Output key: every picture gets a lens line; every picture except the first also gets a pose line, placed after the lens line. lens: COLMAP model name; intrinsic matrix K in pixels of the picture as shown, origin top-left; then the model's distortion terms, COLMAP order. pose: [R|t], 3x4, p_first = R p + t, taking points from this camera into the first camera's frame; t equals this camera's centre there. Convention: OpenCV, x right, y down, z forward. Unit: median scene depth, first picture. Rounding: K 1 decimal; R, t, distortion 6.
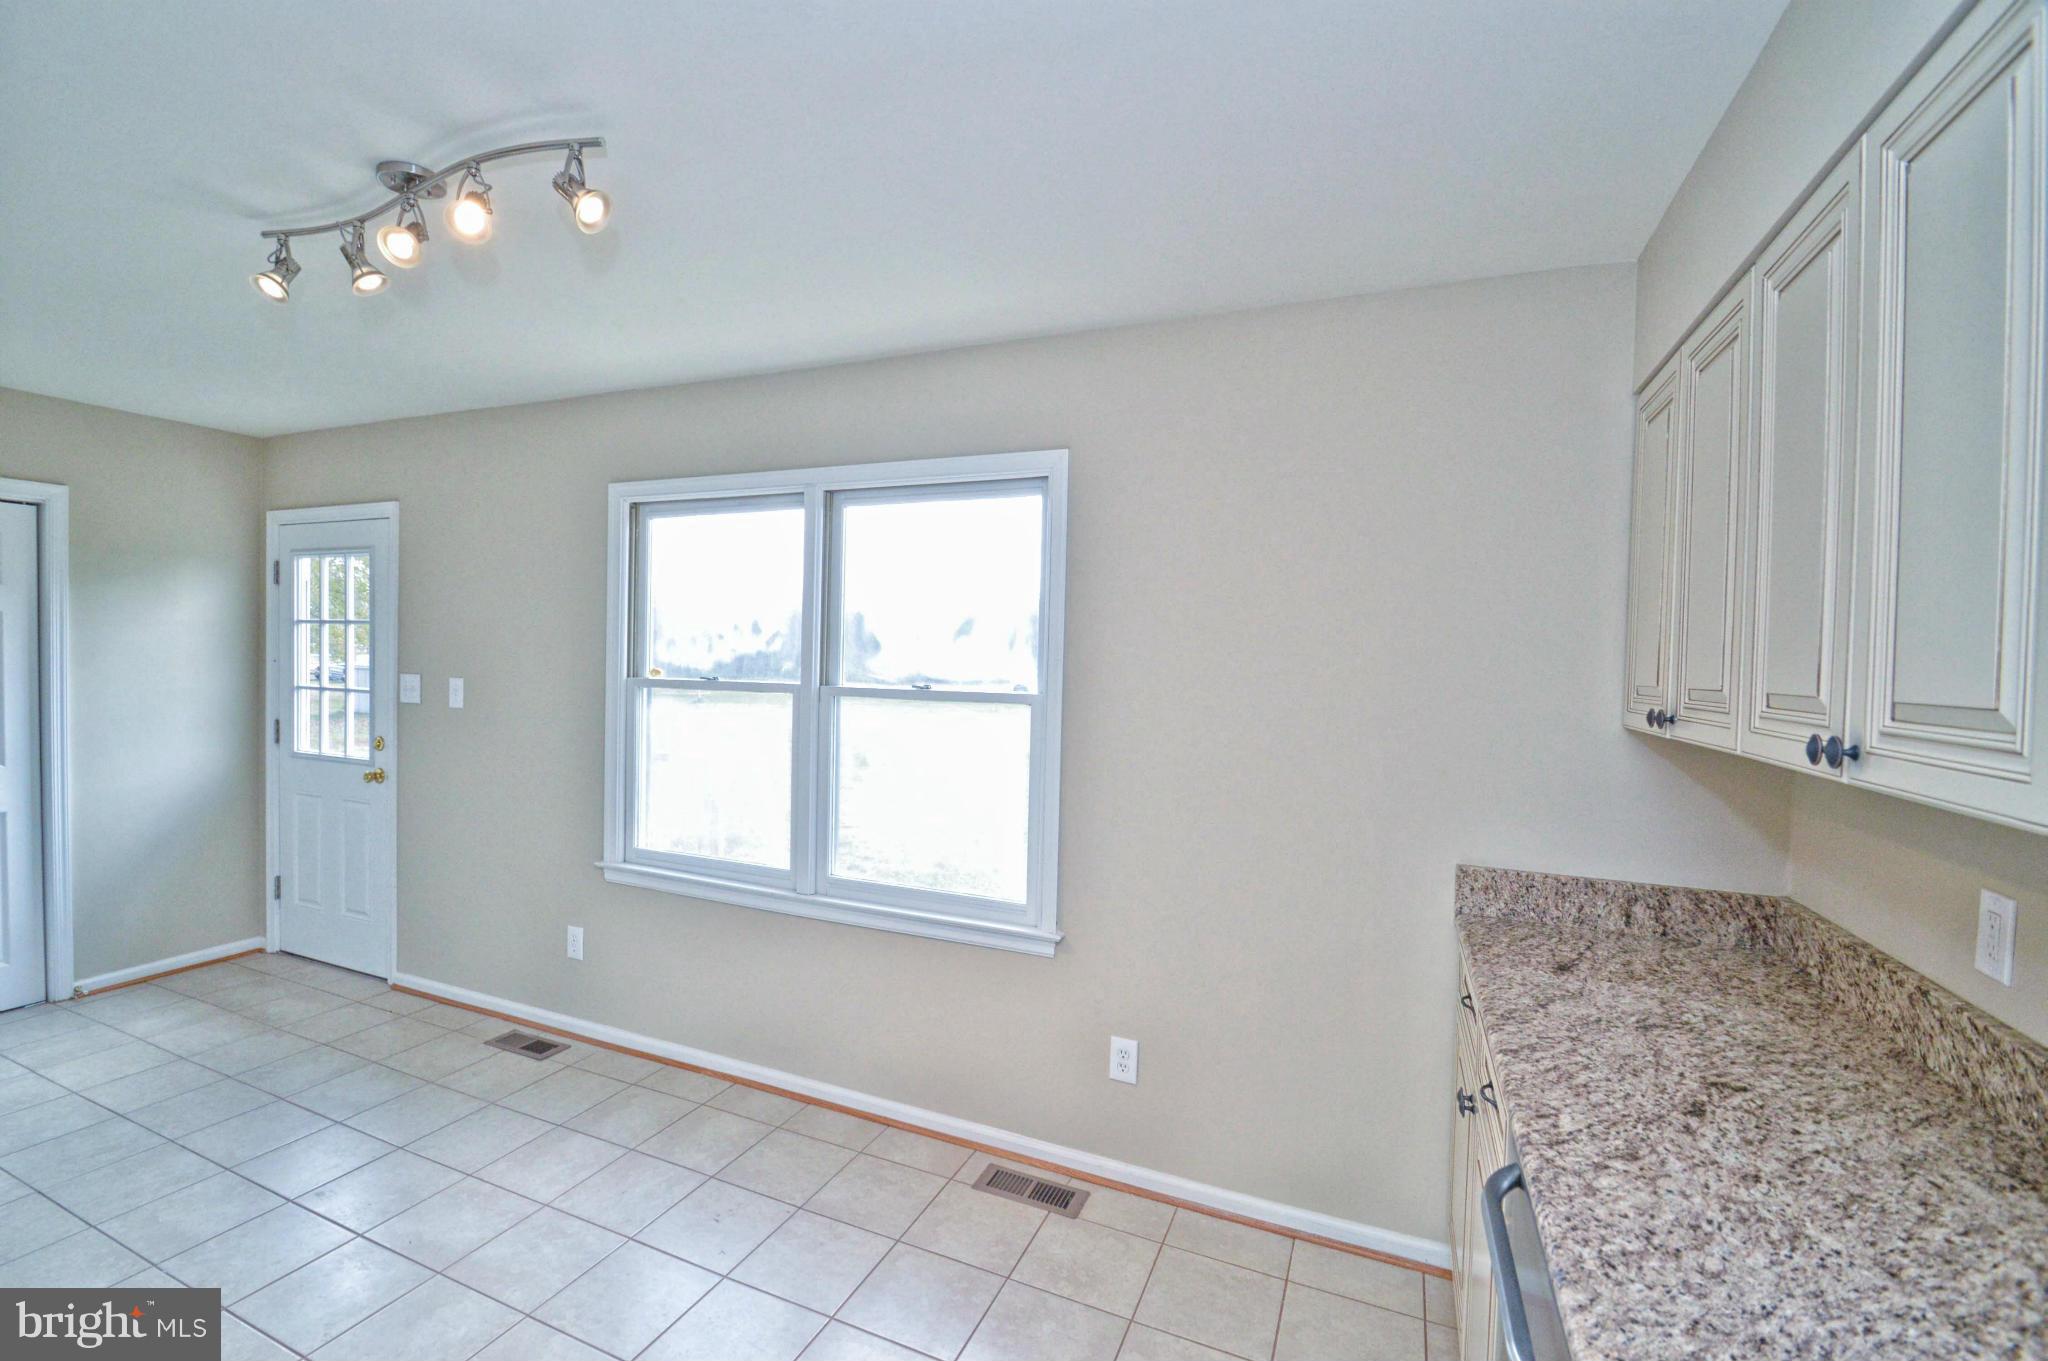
lens RADIAL K [[907.0, 0, 970.3], [0, 907.0, 686.9], [0, 0, 1]] dist [-0.000071, -0.009561]
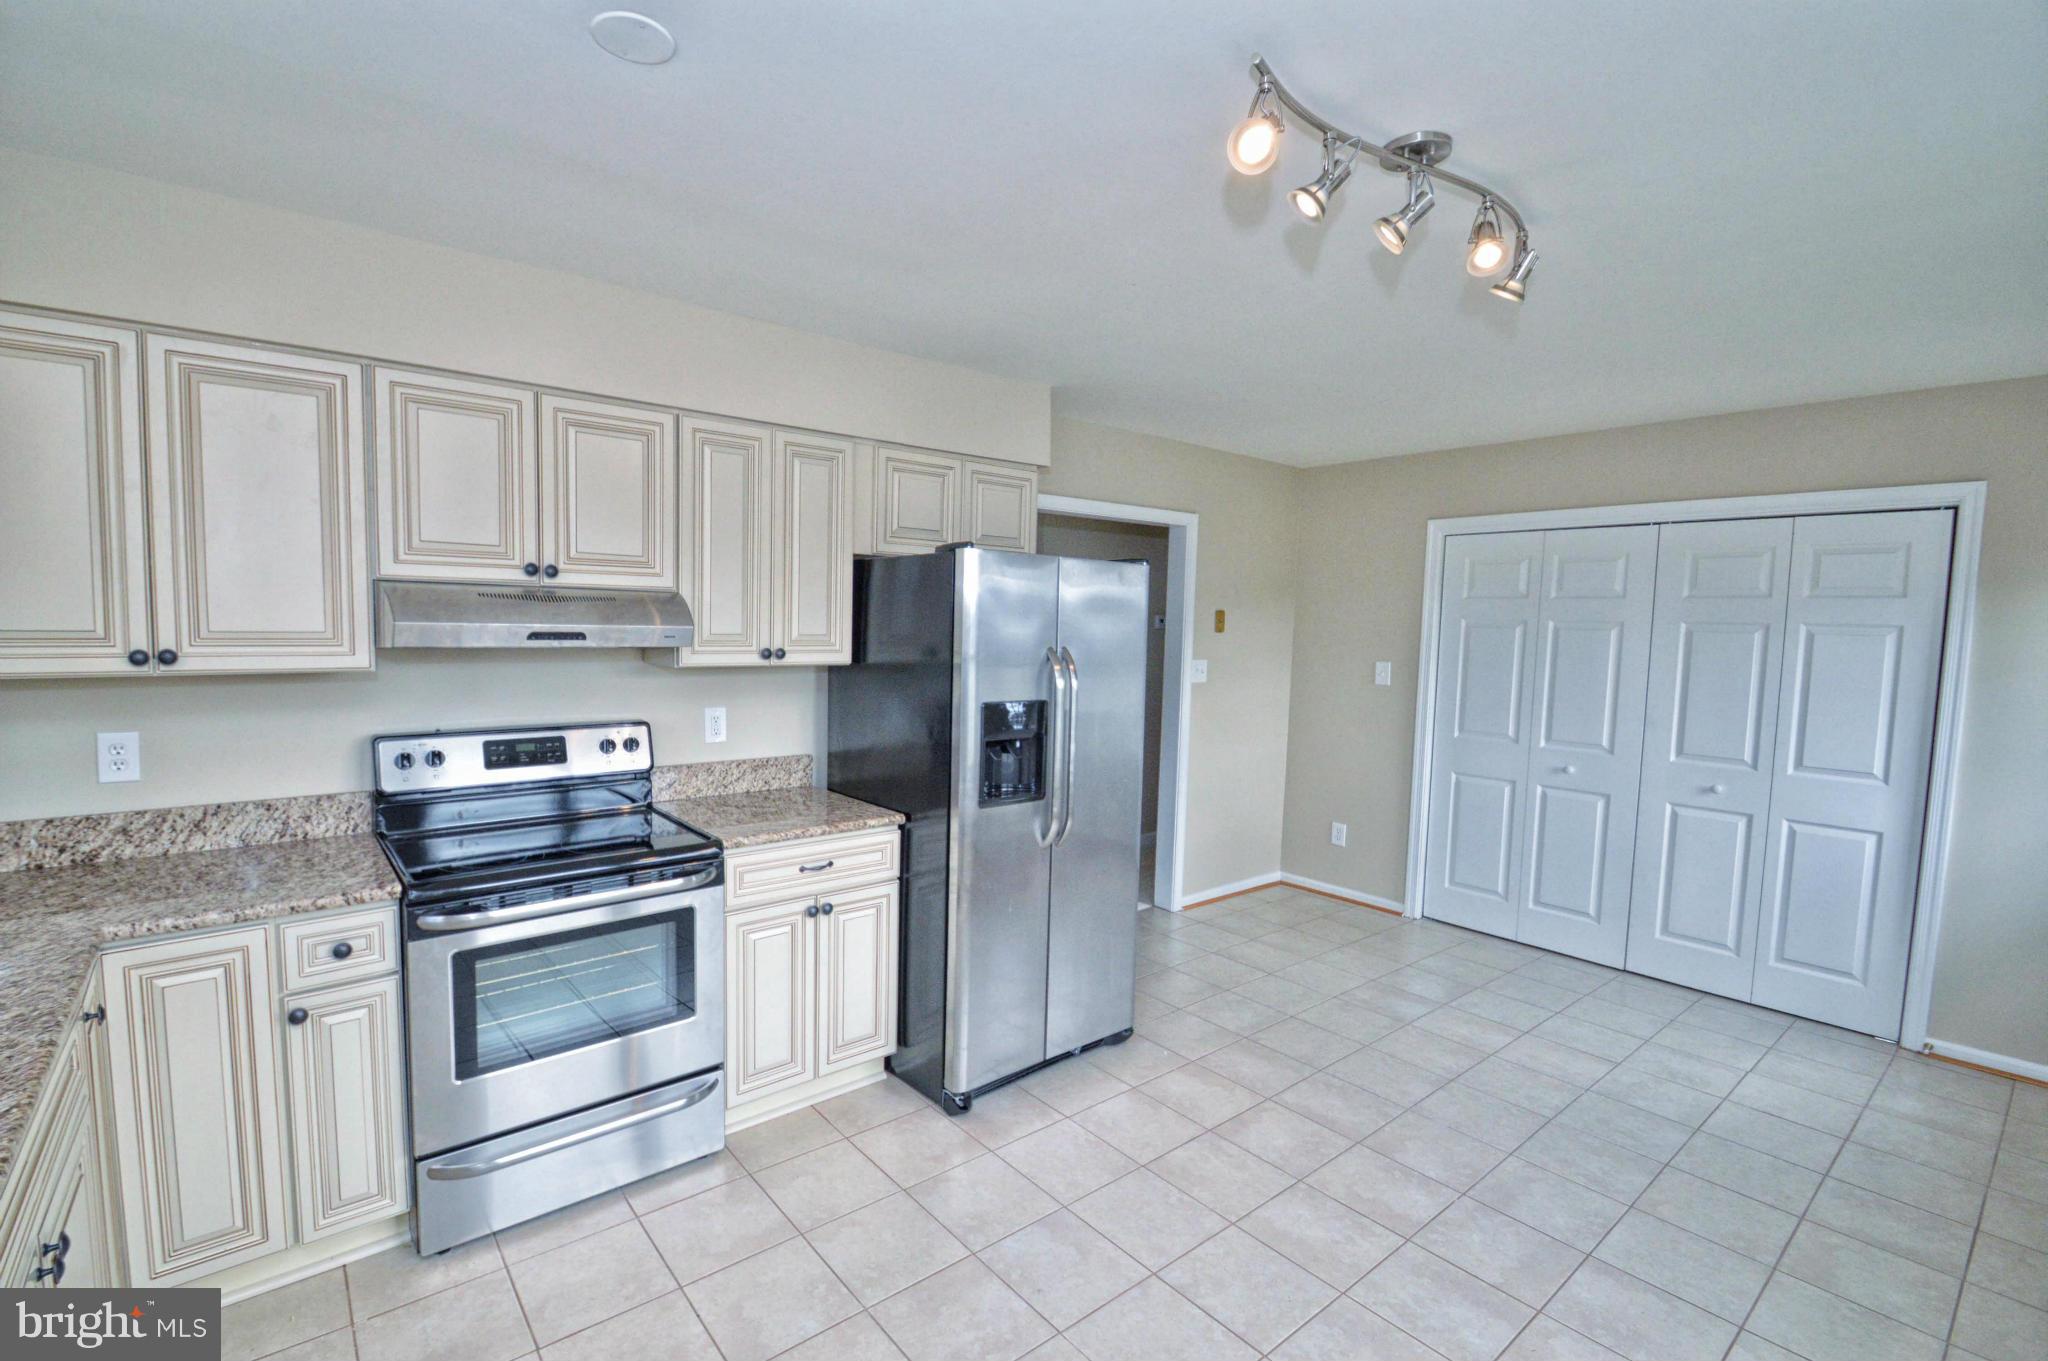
lens RADIAL K [[907.0, 0, 970.3], [0, 907.0, 686.9], [0, 0, 1]] dist [-0.000071, -0.009561]
pose [[-0.451998, 0.035494, -0.891313, 0.397215], [-0.062857, 0.995457, 0.071518, -0.043077], [0.889802, 0.088351, -0.447713, 0.943526]]
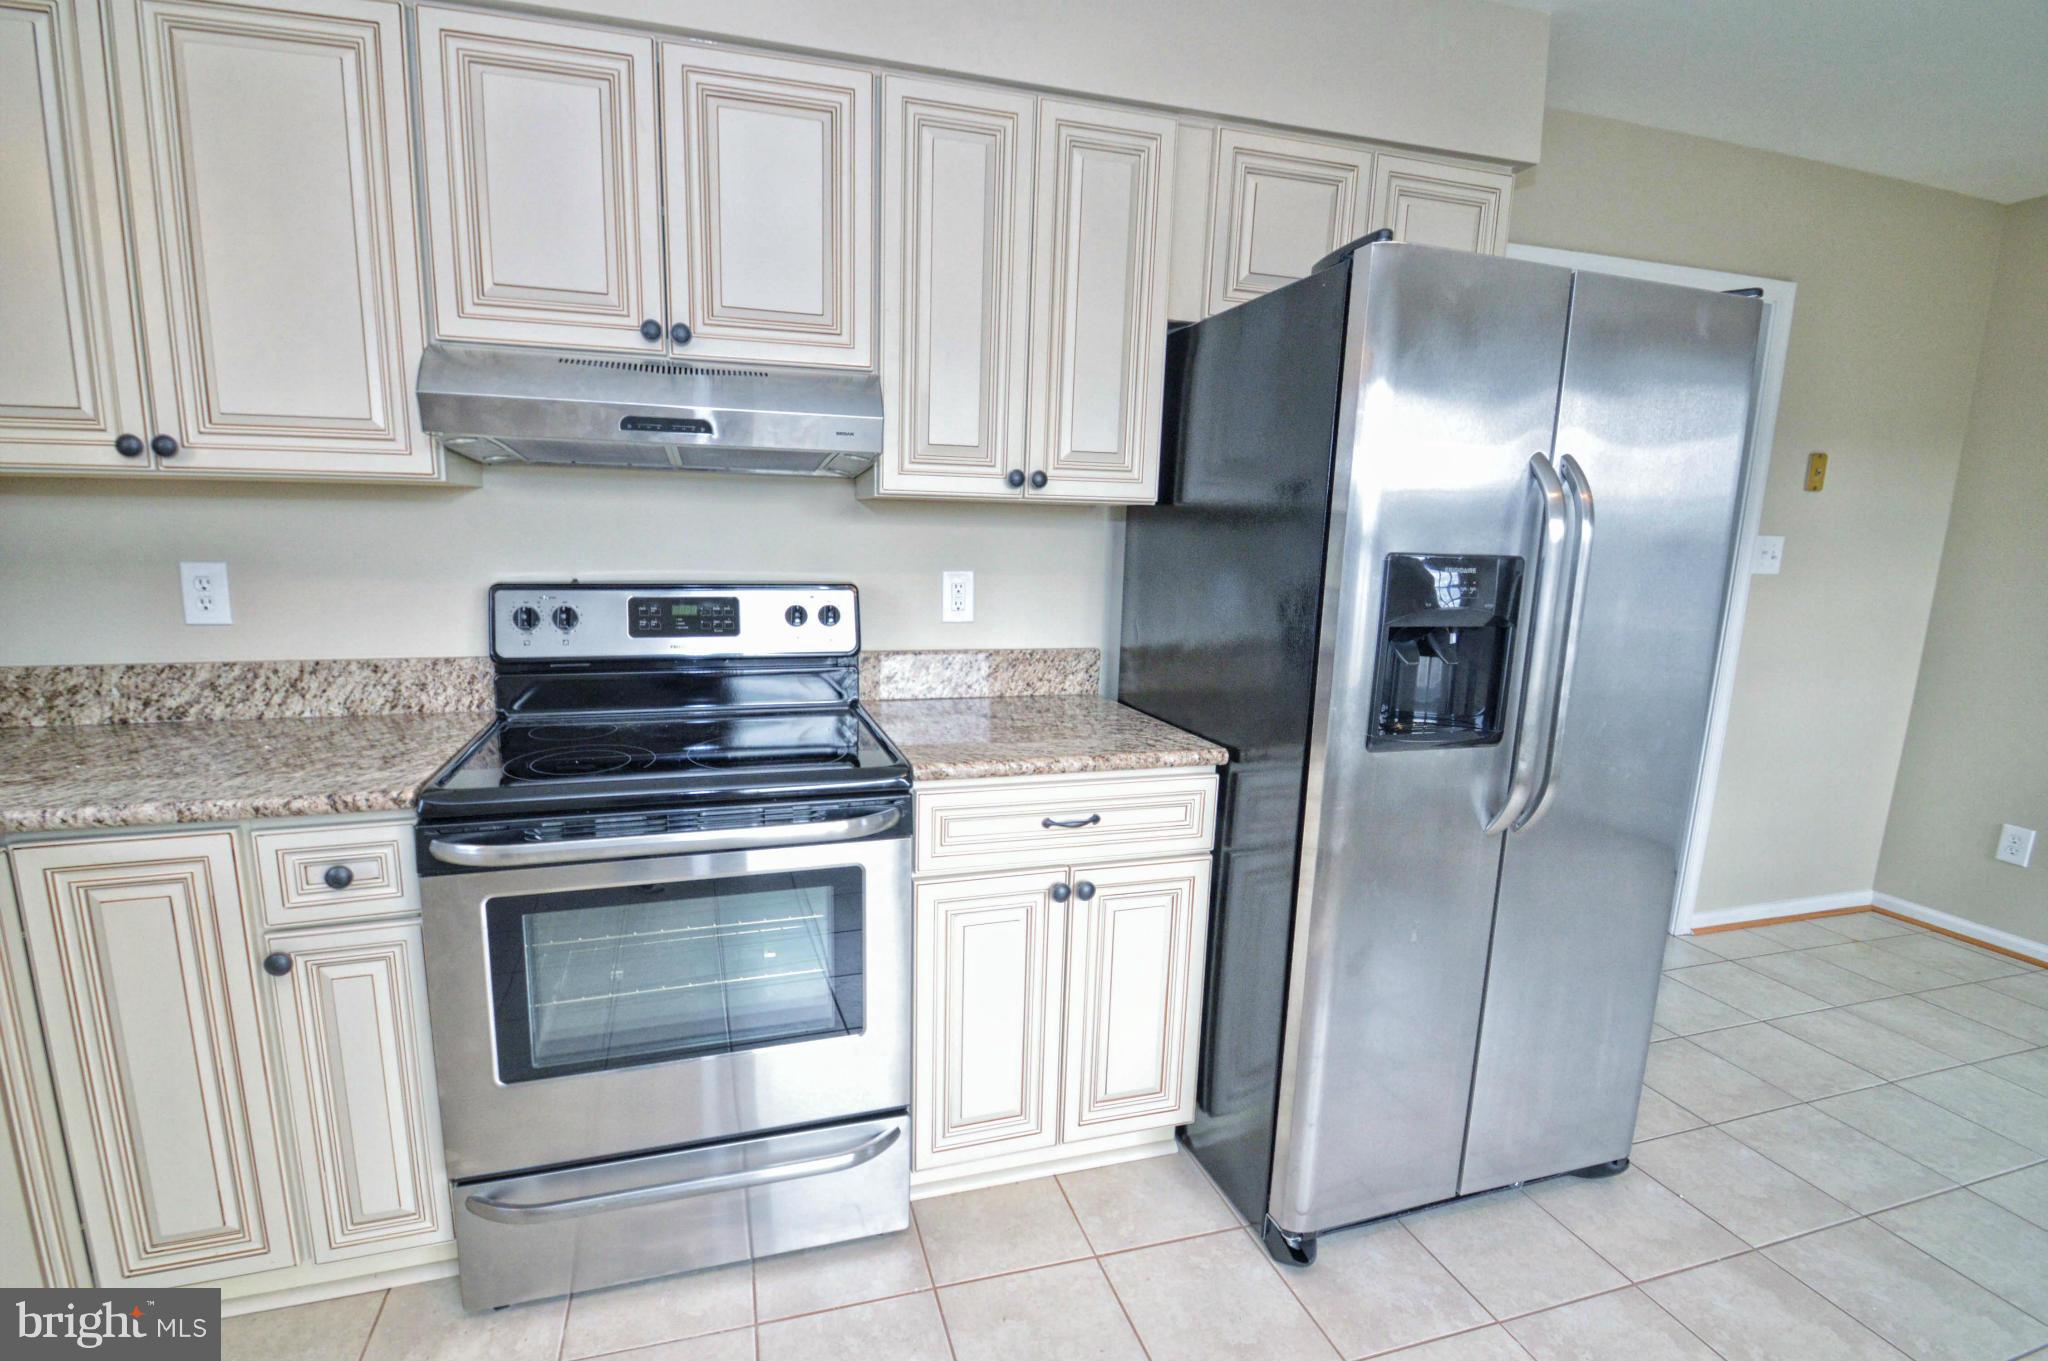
lens RADIAL K [[907.0, 0, 970.3], [0, 907.0, 686.9], [0, 0, 1]] dist [-0.000071, -0.009561]
pose [[-0.759871, 0.073295, -0.645928, -0.092097], [-0.060963, 0.981210, 0.183058, 0.066678], [0.647209, 0.178478, -0.741125, 0.693754]]
